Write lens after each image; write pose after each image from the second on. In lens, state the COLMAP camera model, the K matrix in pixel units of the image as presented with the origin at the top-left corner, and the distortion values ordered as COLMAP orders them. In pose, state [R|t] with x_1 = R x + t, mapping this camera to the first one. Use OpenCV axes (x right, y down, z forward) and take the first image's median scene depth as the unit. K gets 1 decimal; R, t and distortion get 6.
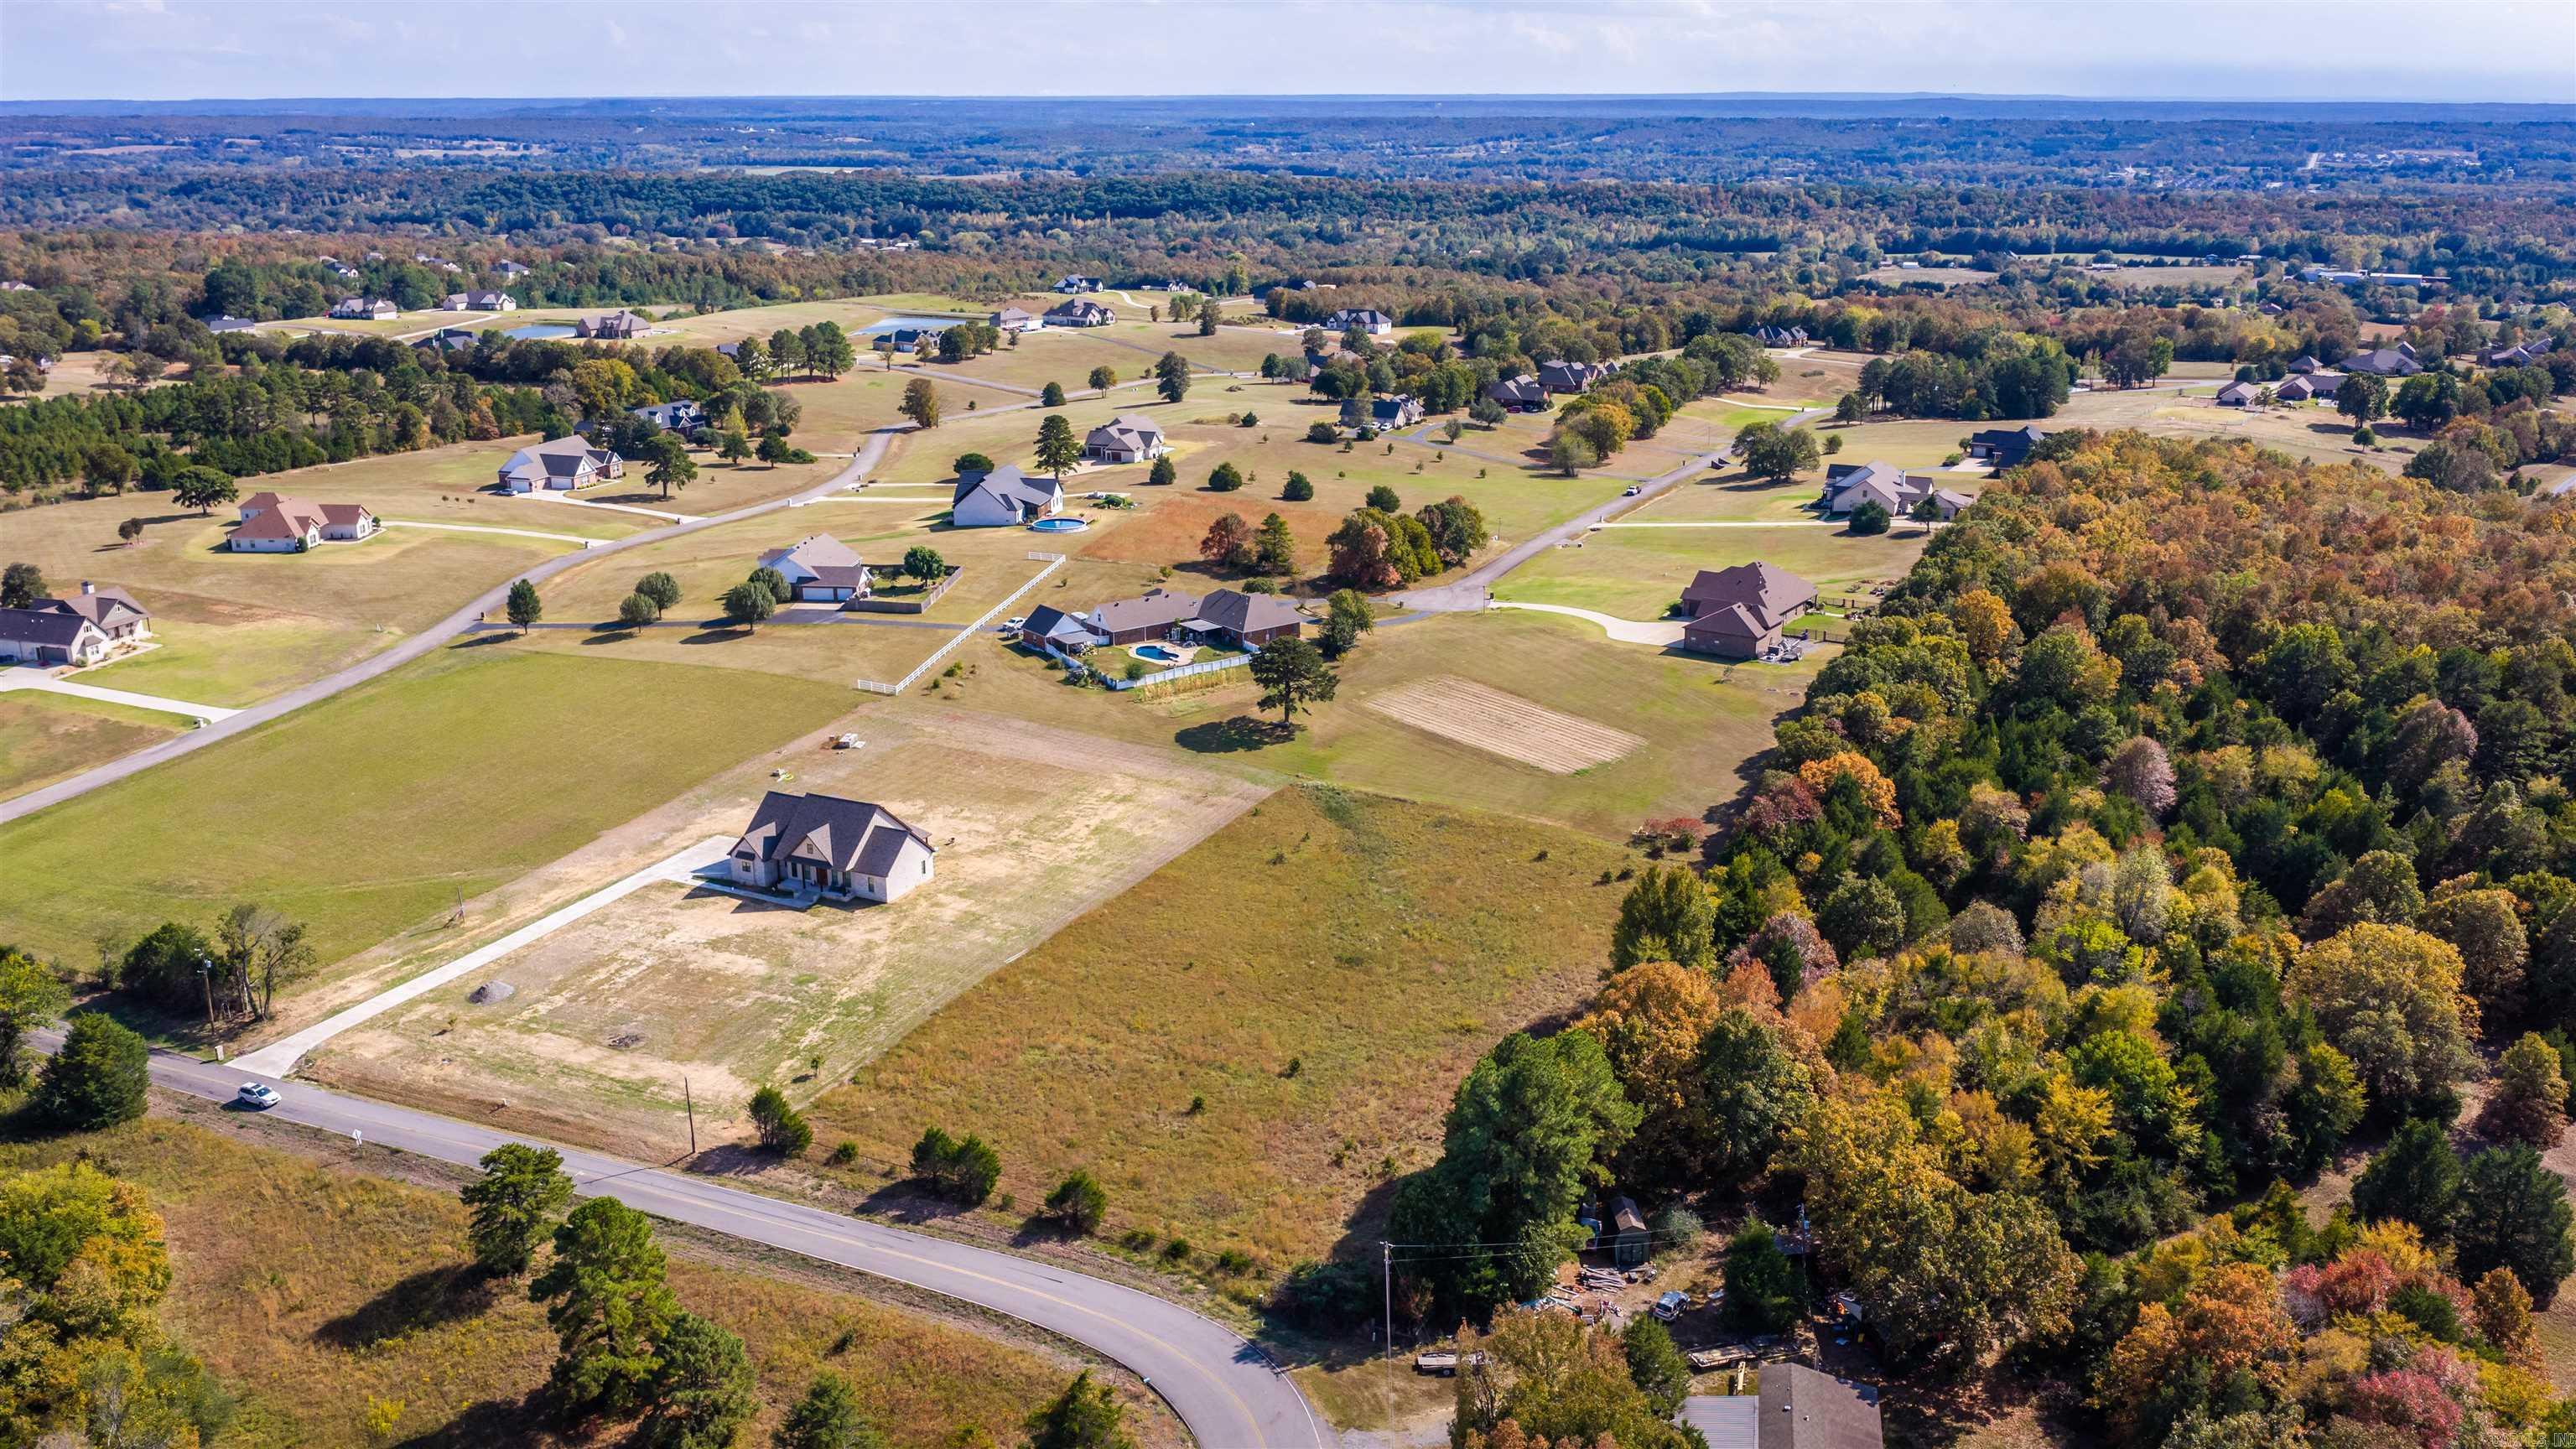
lens RADIAL K [[2125.2, 0, 1282.9], [0, 2125.2, 720.3], [0, 0, 1]] dist [0.027621, -0.062734]
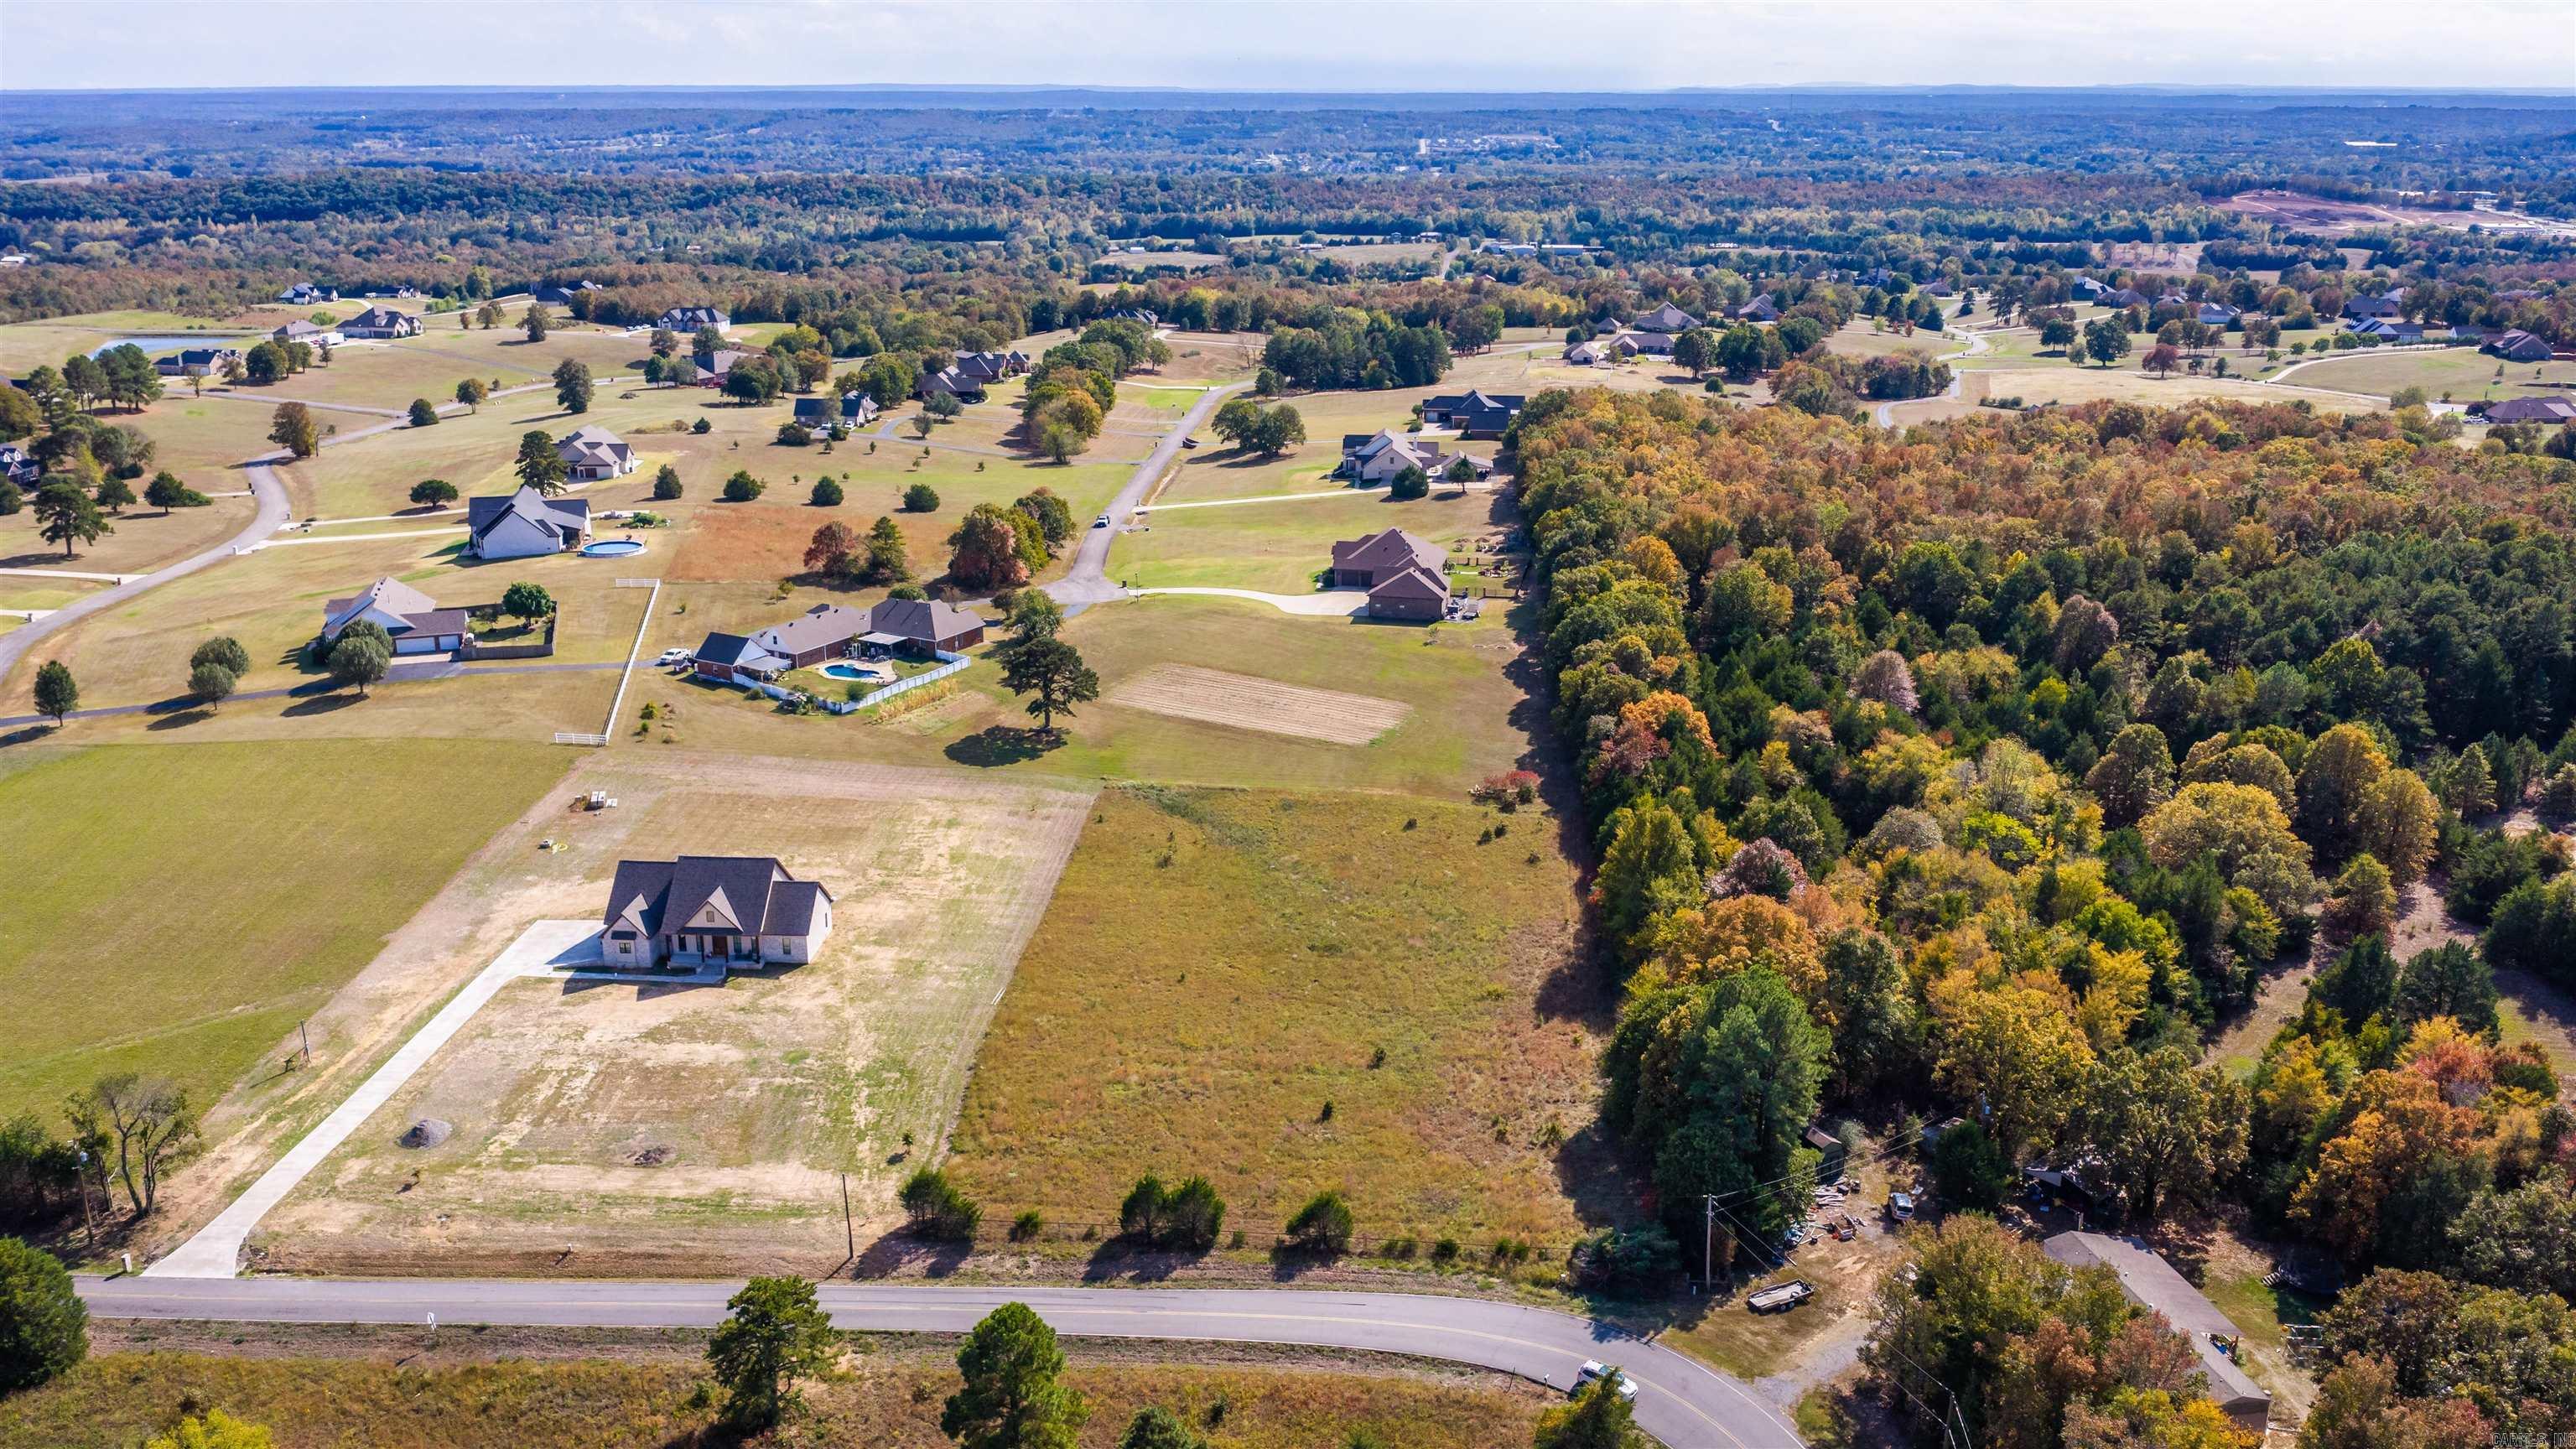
lens RADIAL K [[2125.2, 0, 1288.2], [0, 2125.2, 738.6], [0, 0, 1]] dist [0.027621, -0.062734]
pose [[0.925544, -0.110853, 0.362050, -0.171993], [0.106674, 0.993792, 0.031580, -0.008785], [-0.363303, 0.009392, 0.931624, 0.044539]]
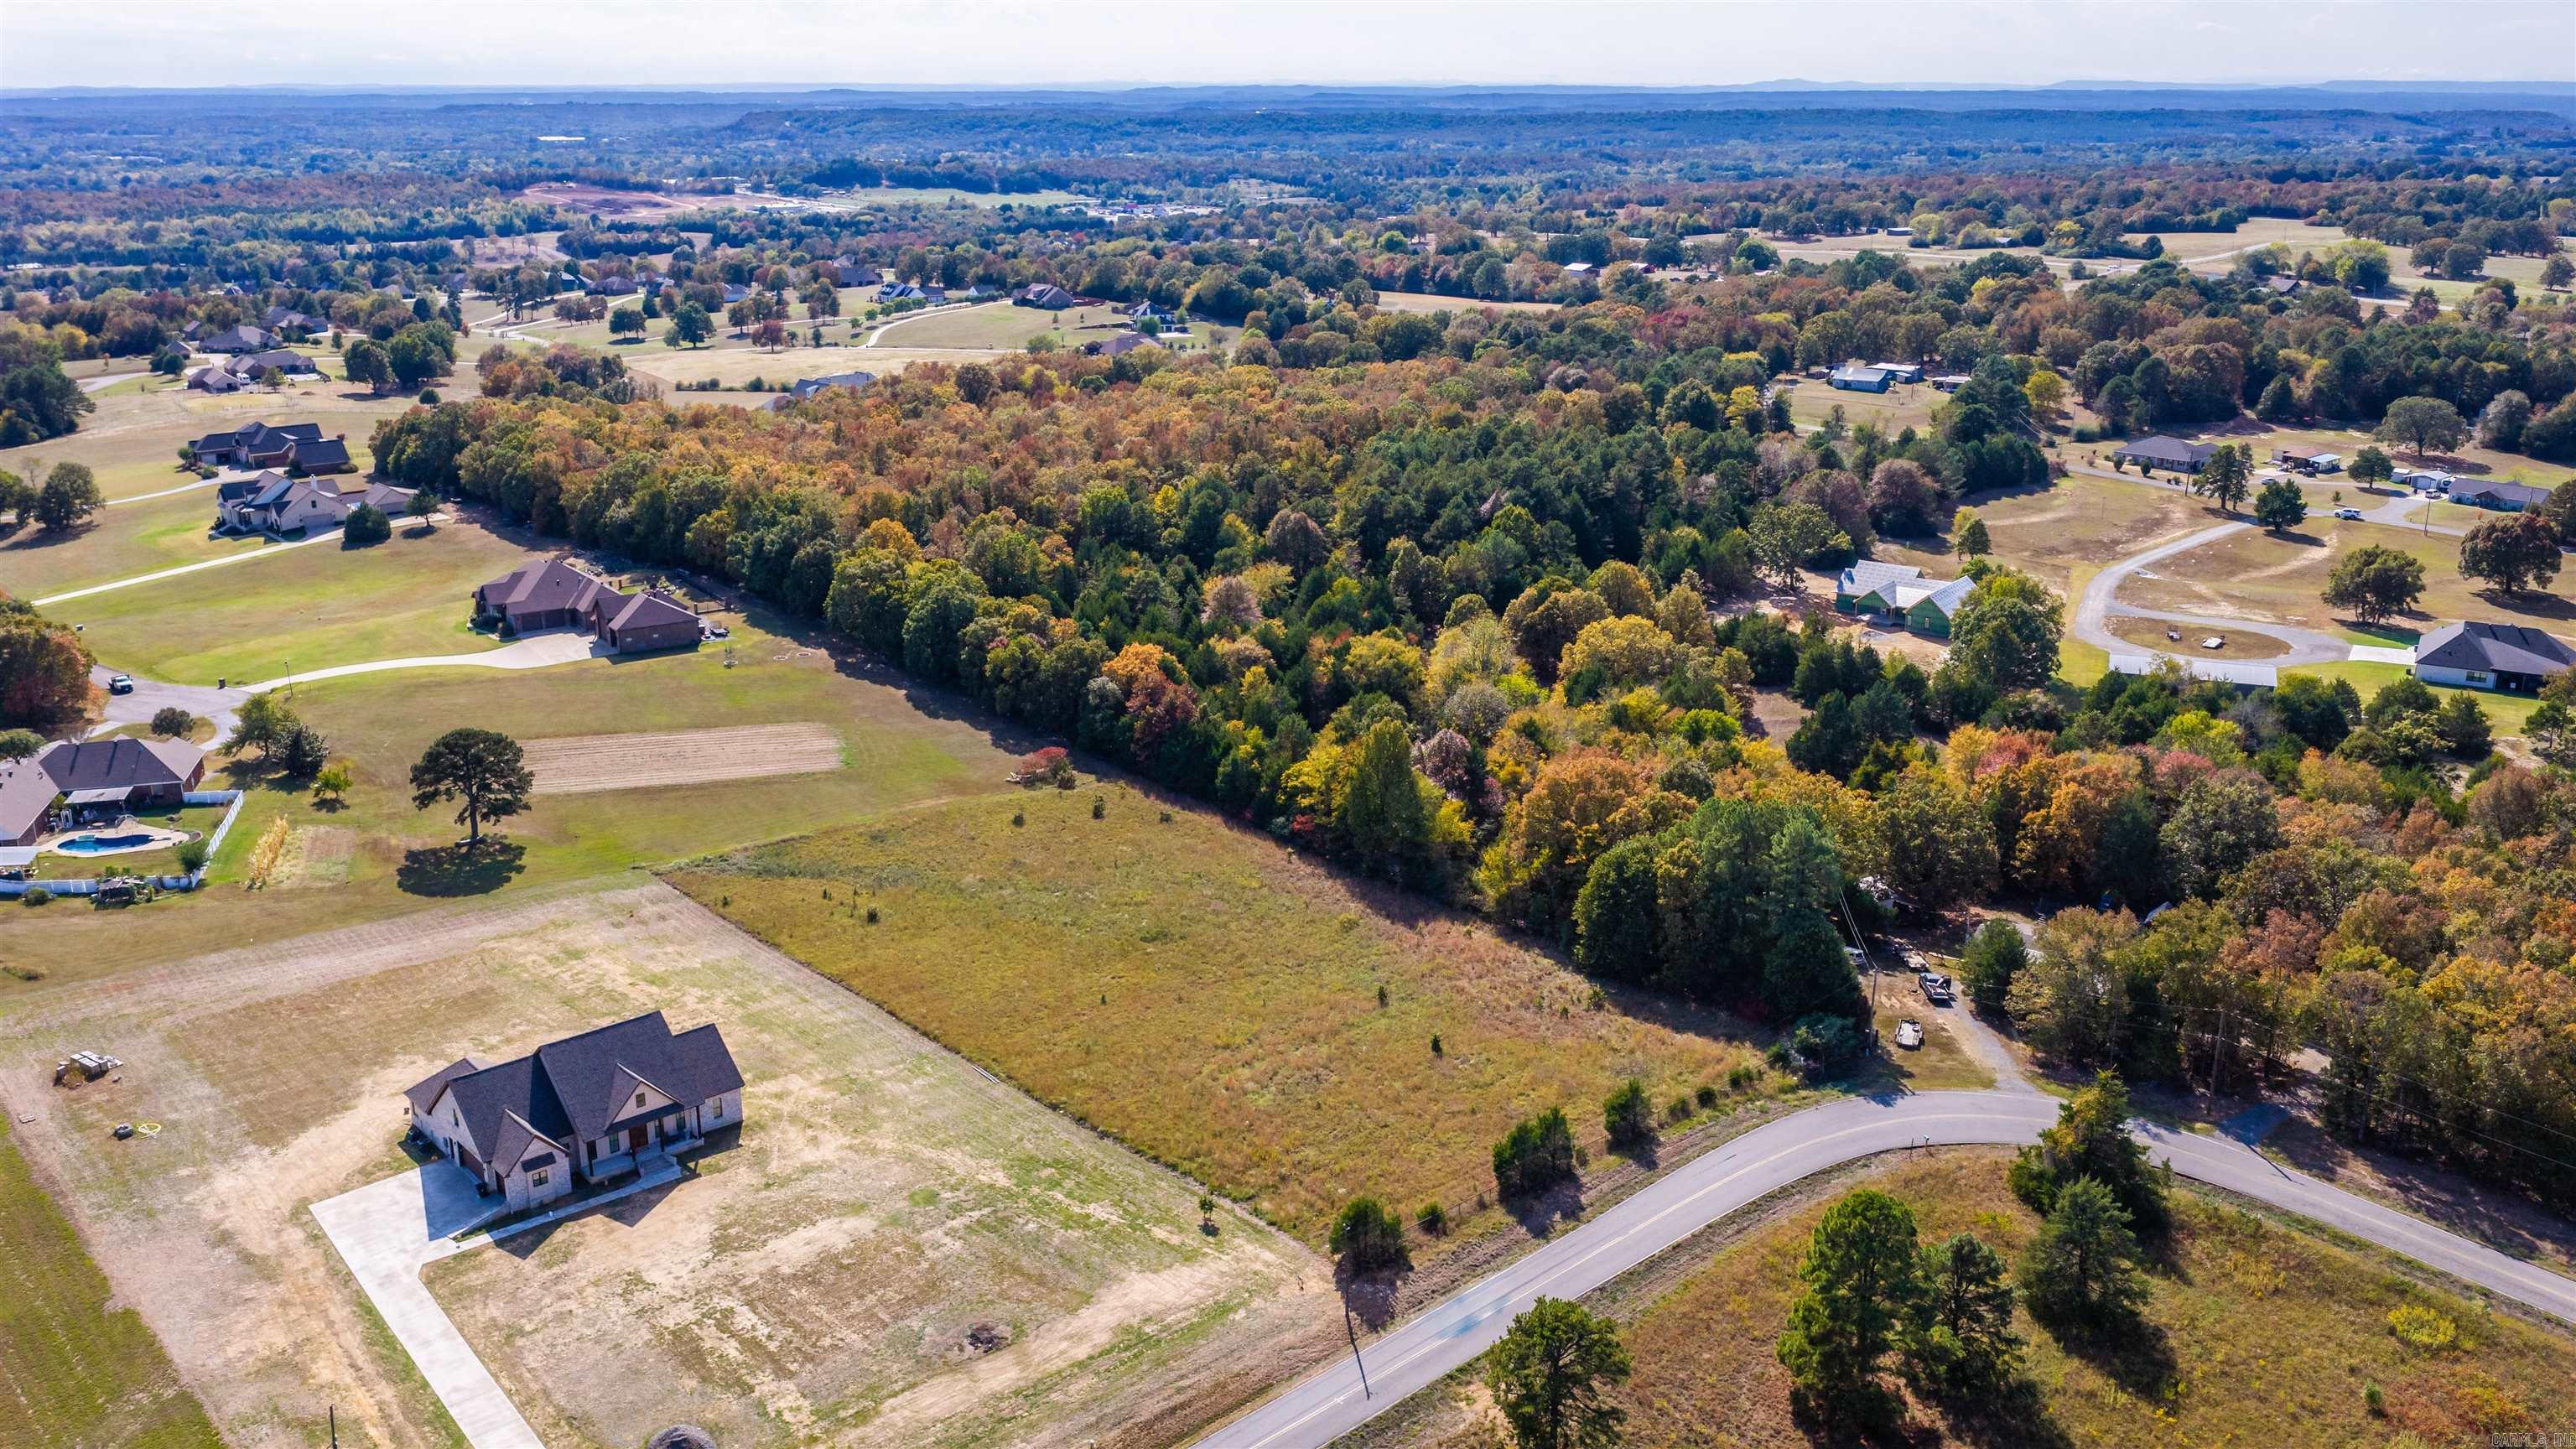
lens RADIAL K [[2125.2, 0, 1290.2], [0, 2125.2, 728.0], [0, 0, 1]] dist [0.027621, -0.062734]
pose [[0.375240, -0.269397, 0.886916, -0.401848], [0.263906, 0.948284, 0.176383, -0.067711], [-0.888565, 0.167877, 0.426929, 0.269484]]
